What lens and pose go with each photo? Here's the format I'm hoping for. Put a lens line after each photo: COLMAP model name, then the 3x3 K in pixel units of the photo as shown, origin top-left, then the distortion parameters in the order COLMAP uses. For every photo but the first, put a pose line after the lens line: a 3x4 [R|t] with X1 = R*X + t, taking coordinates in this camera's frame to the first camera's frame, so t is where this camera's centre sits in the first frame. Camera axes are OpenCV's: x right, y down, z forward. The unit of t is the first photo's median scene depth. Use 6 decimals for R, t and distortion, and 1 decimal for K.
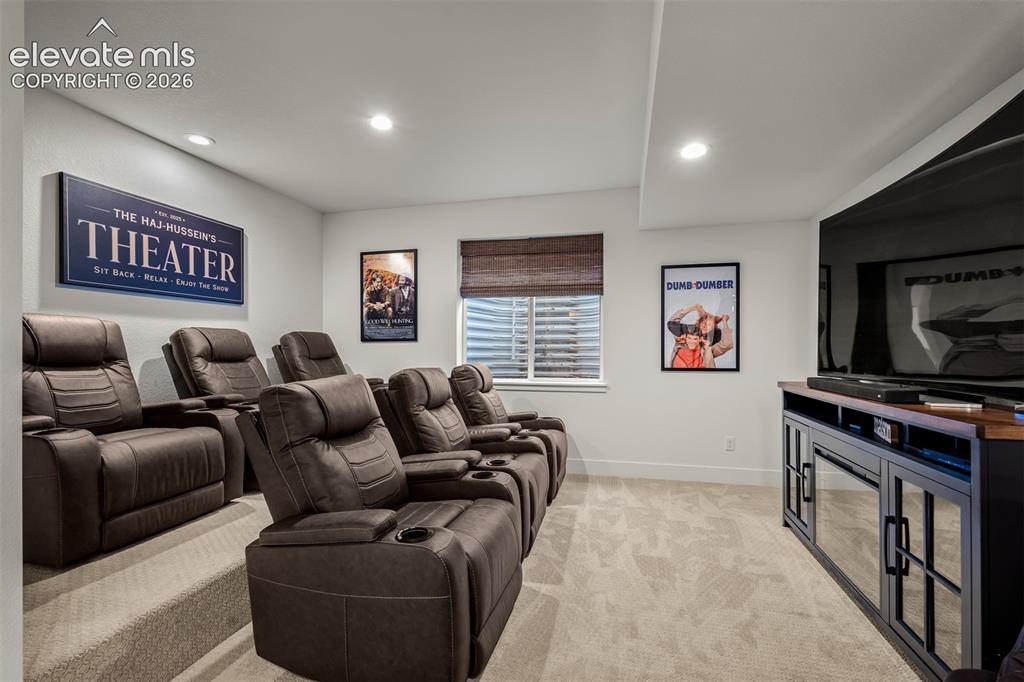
lens RADIAL K [[458.8, 0, 507.4], [0, 458.8, 342.0], [0, 0, 1]] dist [-0.003307, 0.001610]
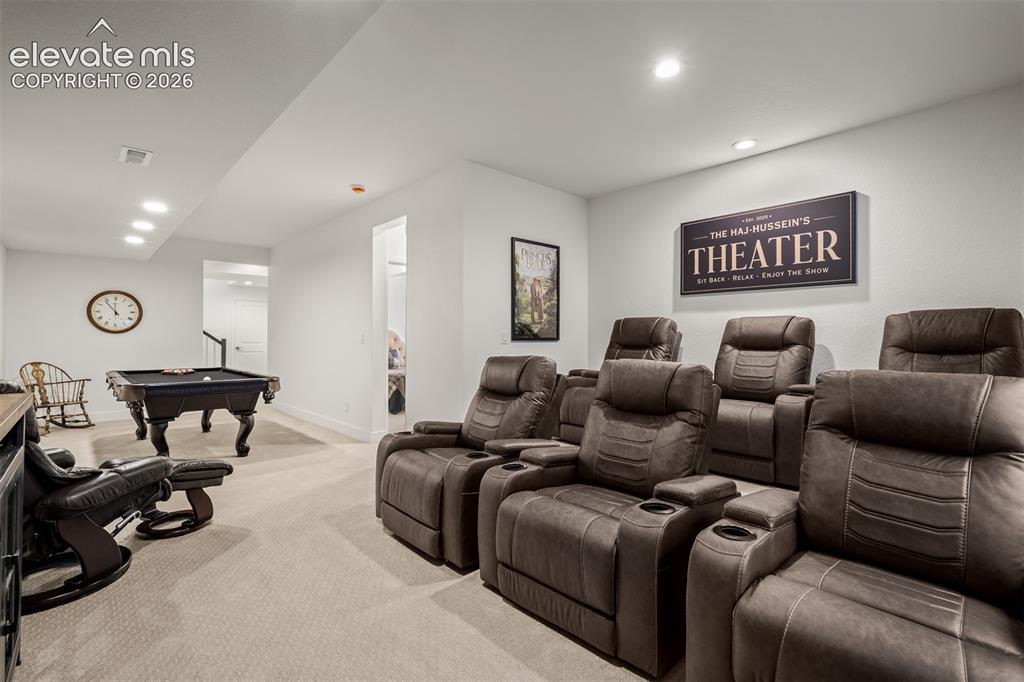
lens RADIAL K [[458.8, 0, 505.9], [0, 458.8, 346.0], [0, 0, 1]] dist [-0.003307, 0.001610]
pose [[-0.534004, 0.011755, -0.845401, 0.544283], [0.011176, 0.999914, 0.006844, 0.023180], [0.845408, -0.005793, -0.534089, 1.075397]]
